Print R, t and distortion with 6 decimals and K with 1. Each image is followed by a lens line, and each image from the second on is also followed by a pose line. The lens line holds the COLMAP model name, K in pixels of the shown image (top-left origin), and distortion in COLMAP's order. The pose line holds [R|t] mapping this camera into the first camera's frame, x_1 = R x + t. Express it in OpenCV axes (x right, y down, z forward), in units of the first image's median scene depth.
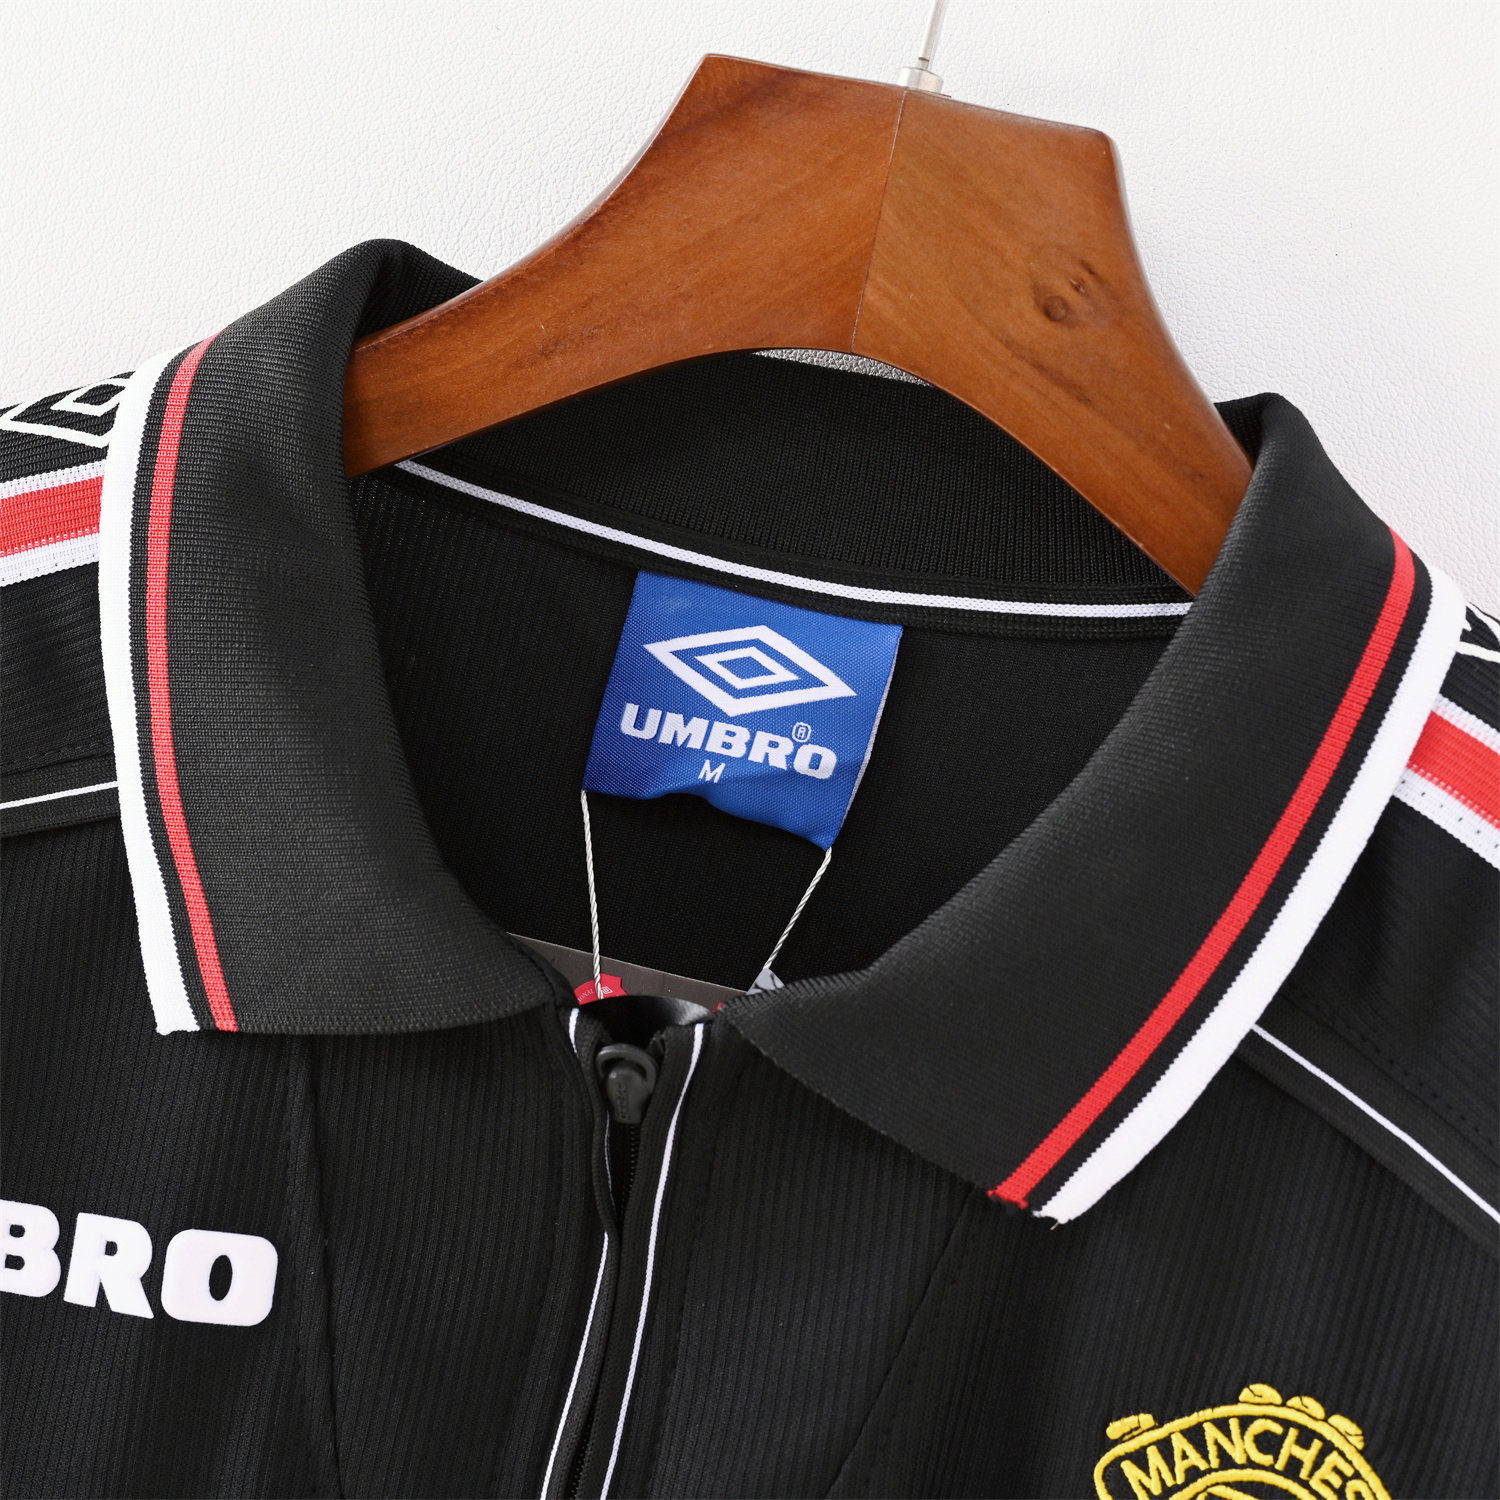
lens RADIAL K [[3282.9, 0, 750.0], [0, 3282.9, 750.0], [0, 0, 1]] dist [-0.034627, 0.332222]
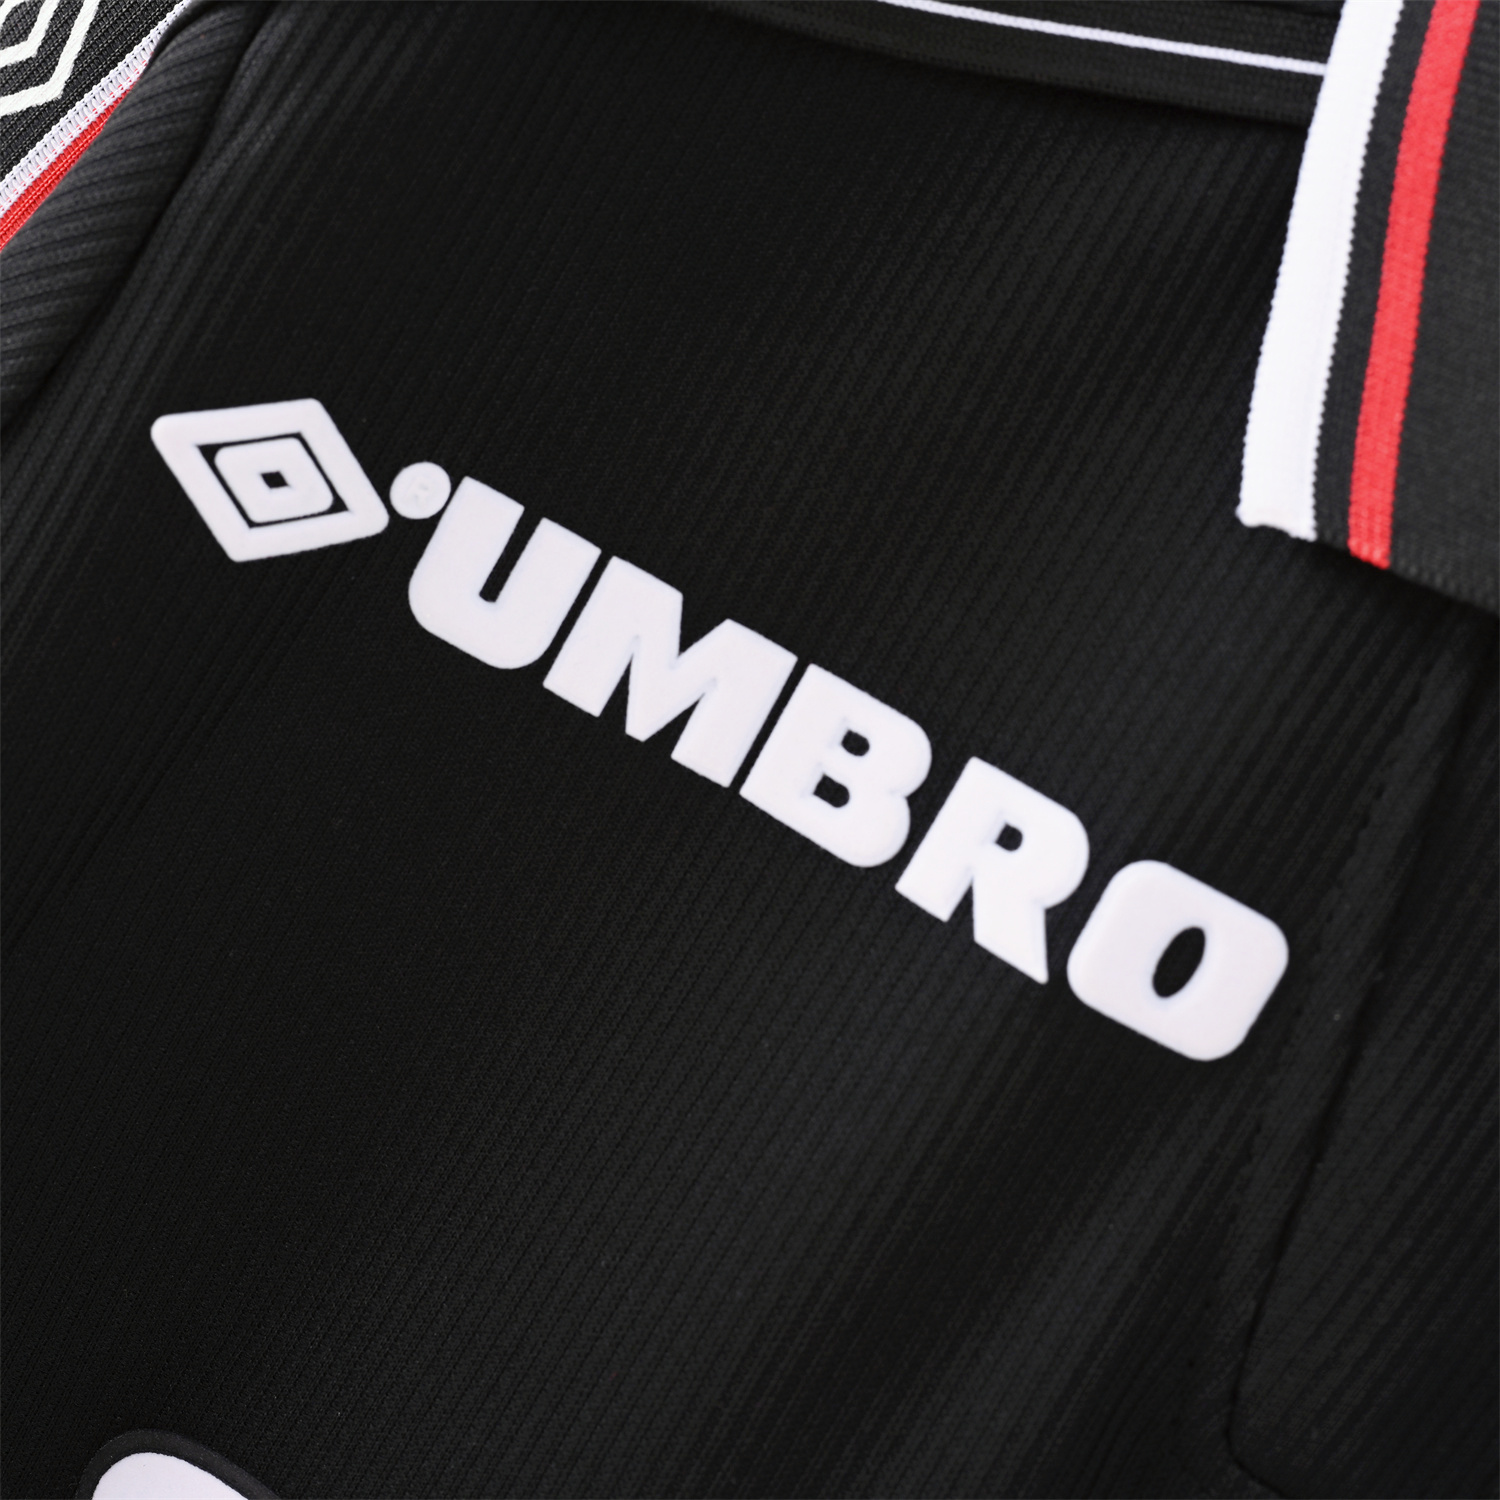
lens RADIAL K [[3282.9, 0, 750.0], [0, 3282.9, 750.0], [0, 0, 1]] dist [-0.034627, 0.332222]
pose [[0.921878, 0.376097, -0.093230, -0.190337], [-0.361491, 0.921413, 0.142557, 0.073361], [0.139518, -0.097719, 0.985386, 0.435853]]
